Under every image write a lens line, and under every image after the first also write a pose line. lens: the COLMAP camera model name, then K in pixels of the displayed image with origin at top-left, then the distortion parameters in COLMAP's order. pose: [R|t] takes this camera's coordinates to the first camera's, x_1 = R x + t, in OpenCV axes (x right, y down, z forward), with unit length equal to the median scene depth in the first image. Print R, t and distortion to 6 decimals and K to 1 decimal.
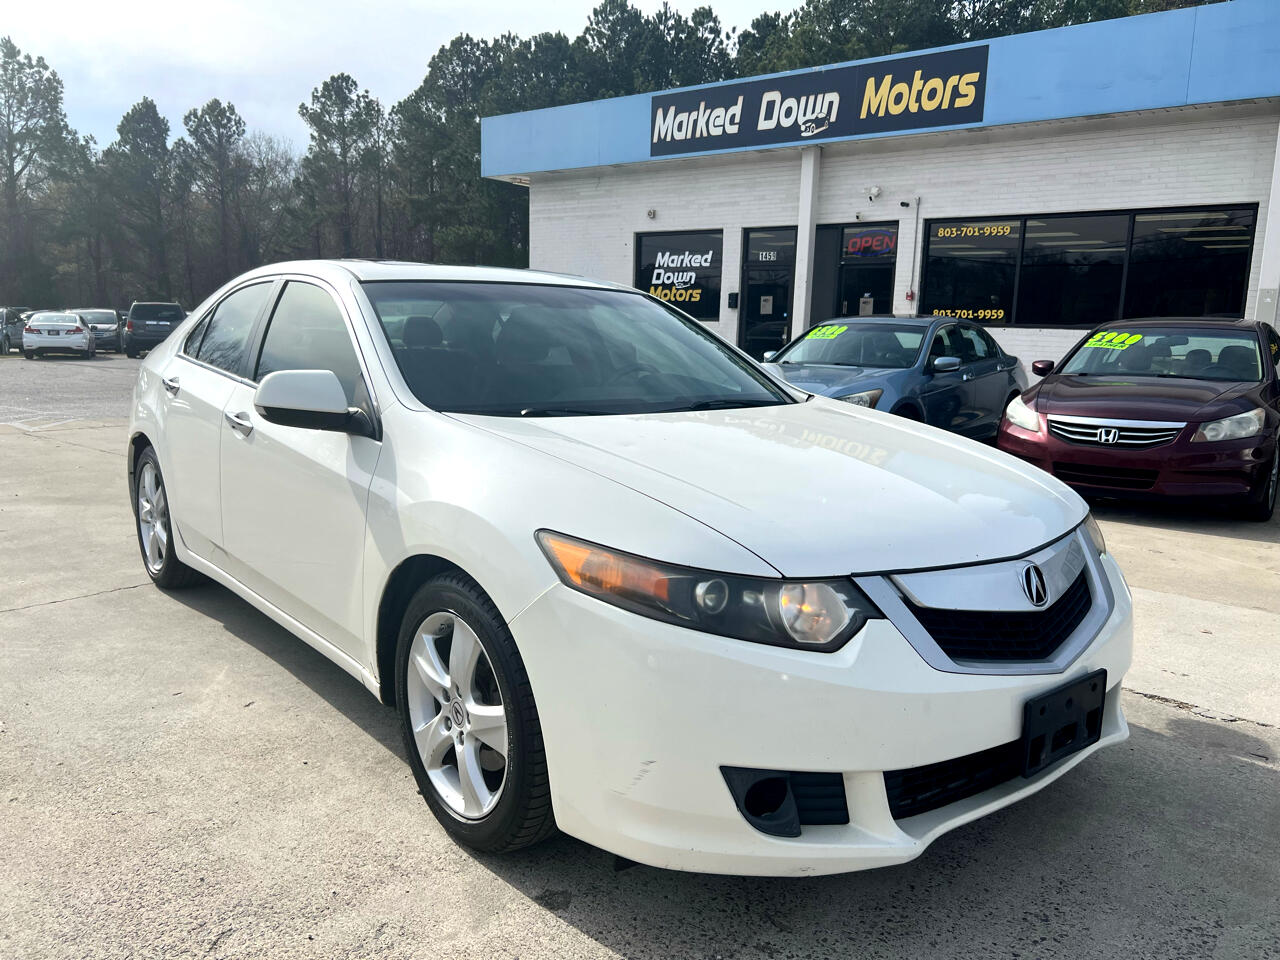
lens RADIAL K [[996.0, 0, 633.1], [0, 996.0, 481.0], [0, 0, 1]] dist [0.036450, -0.040391]
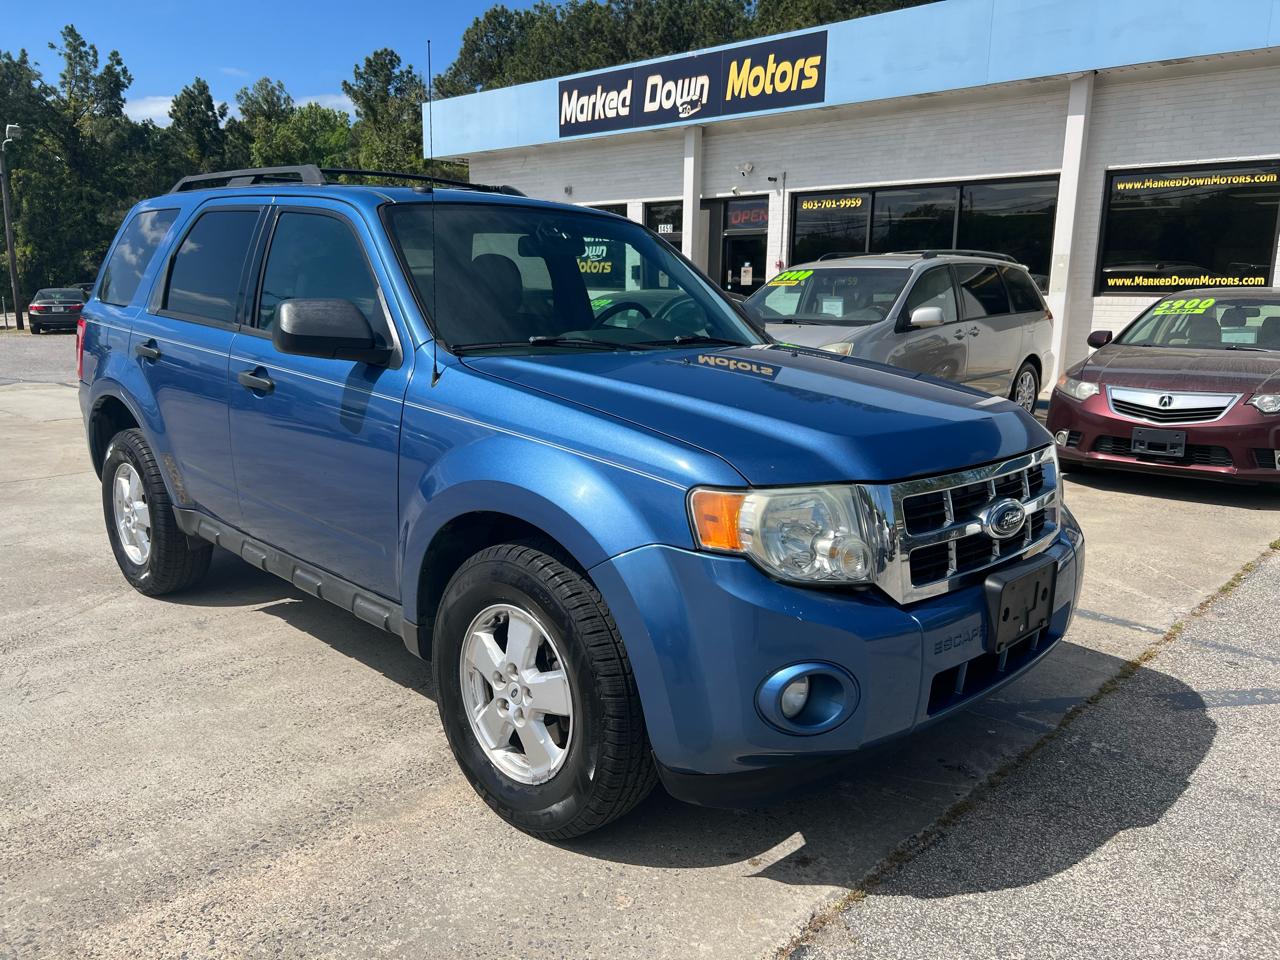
lens RADIAL K [[1008.0, 0, 638.6], [0, 1008.0, 479.5], [0, 0, 1]] dist [0.018611, -0.013411]
pose [[0.997022, -0.002248, -0.077091, 0.191423], [0.004648, 0.999510, 0.030970, 0.010408], [0.076983, -0.031236, 0.996543, -0.091334]]
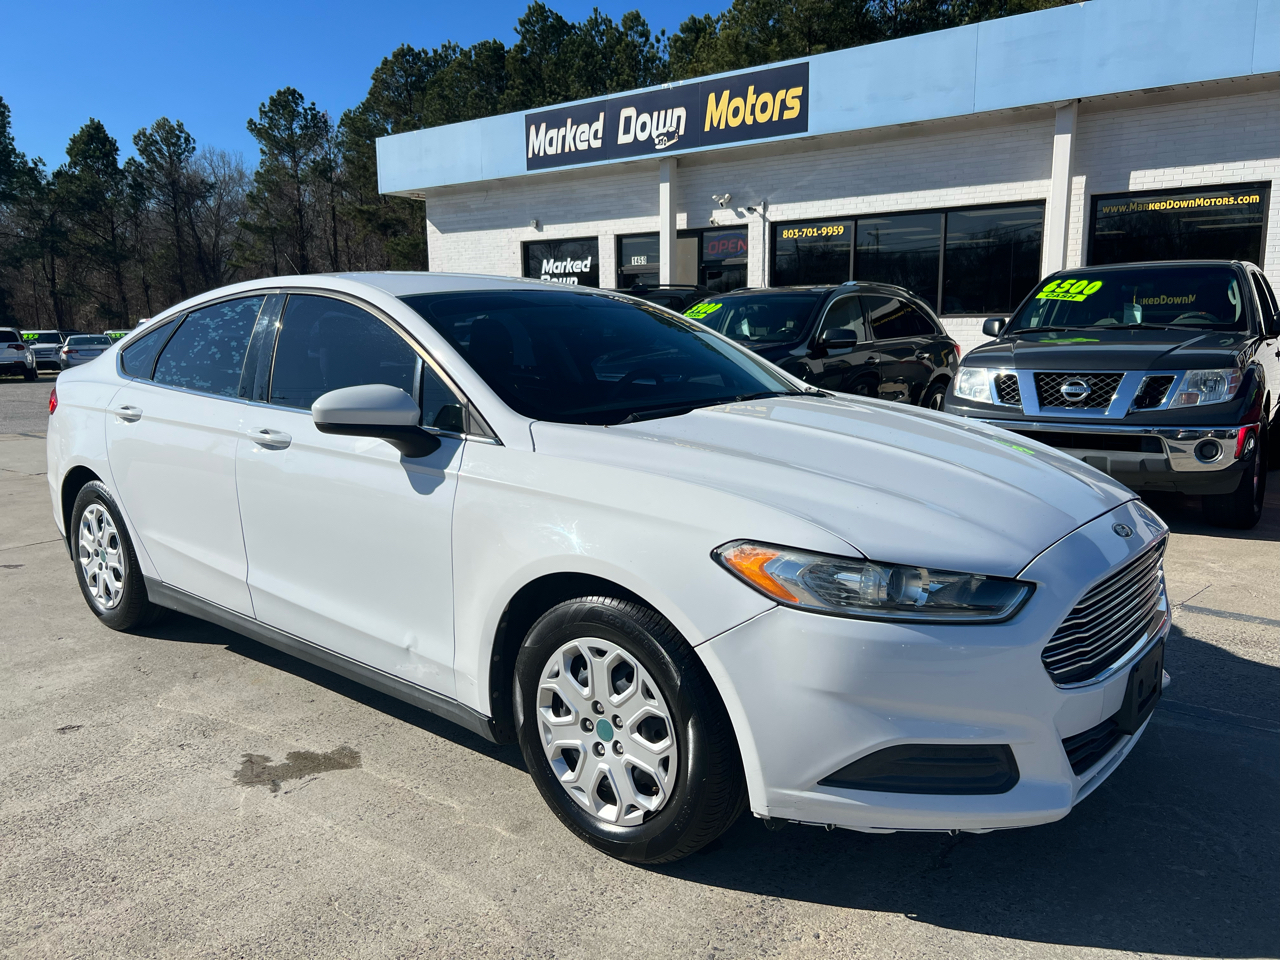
lens RADIAL K [[997.8, 0, 640.0], [0, 997.8, 480.0], [0, 0, 1]] dist [0.034631, -0.038309]
pose [[0.998953, -0.041938, 0.018264, 0.107811], [0.041935, 0.999120, 0.000552, 0.009307], [-0.018271, 0.000215, 0.999833, -0.070479]]
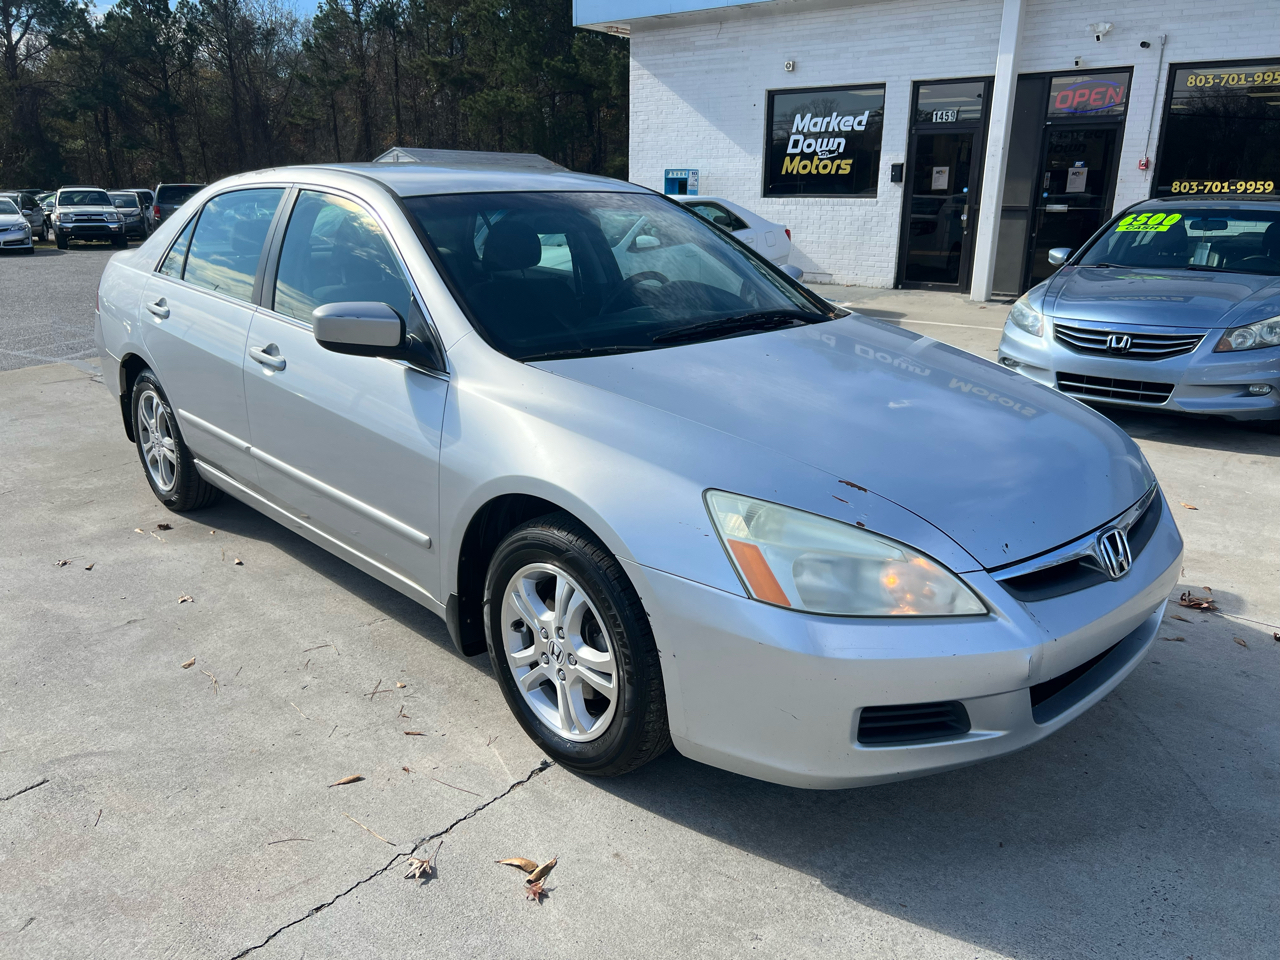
lens RADIAL K [[964.7, 0, 624.6], [0, 964.7, 475.7], [0, 0, 1]] dist [0.028115, -0.028237]
pose [[0.999767, -0.015772, -0.014736, -0.121829], [0.017576, 0.991143, 0.131628, -0.042406], [0.012529, -0.131856, 0.991190, 0.170508]]
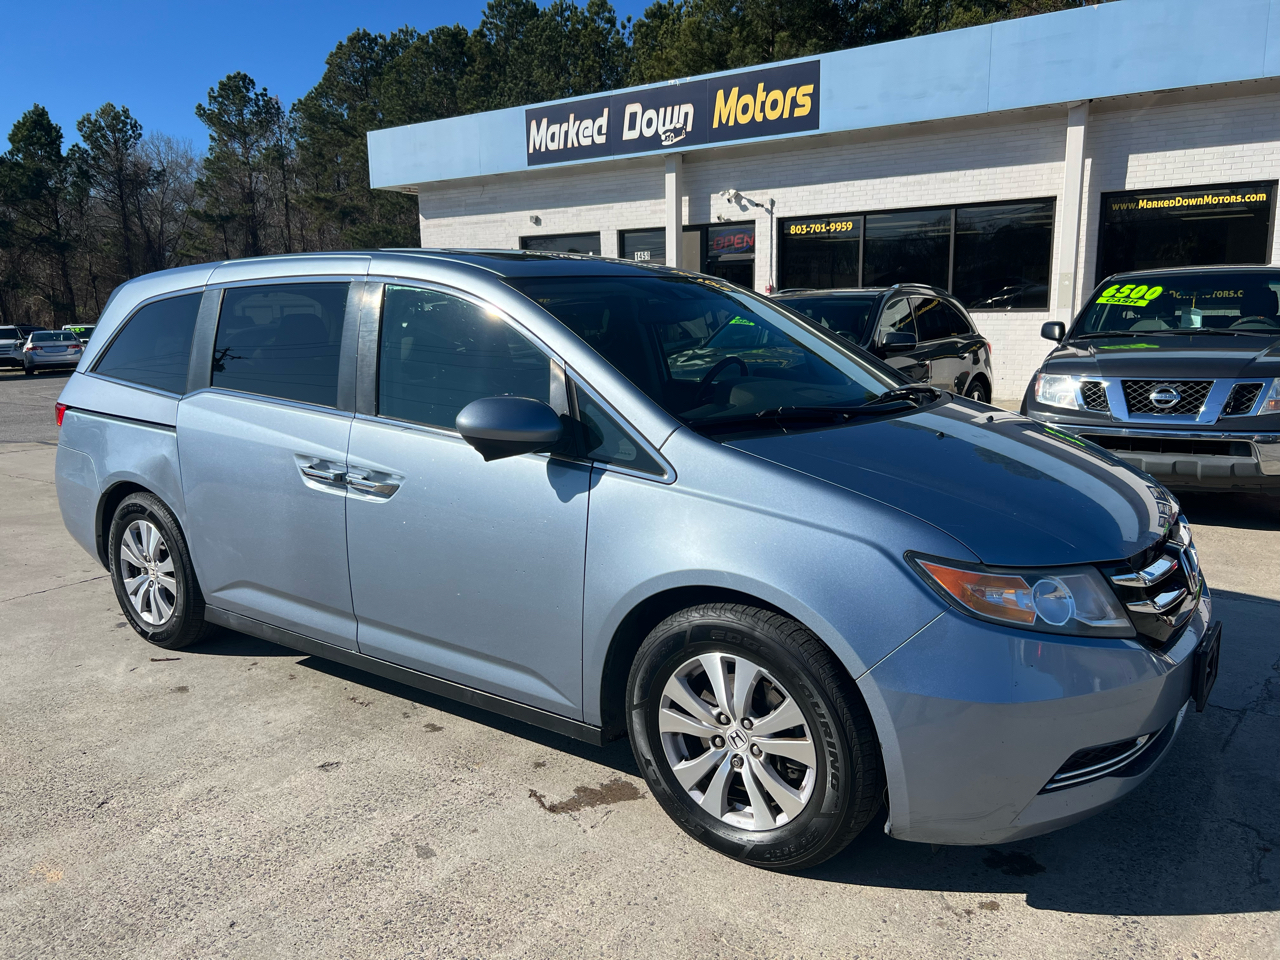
lens RADIAL K [[996.0, 0, 633.1], [0, 996.0, 481.0], [0, 0, 1]] dist [0.036450, -0.040391]
pose [[0.996231, -0.059307, 0.063291, 0.043247], [0.058161, 0.998111, 0.019802, -0.005158], [-0.064346, -0.016046, 0.997799, -0.074843]]
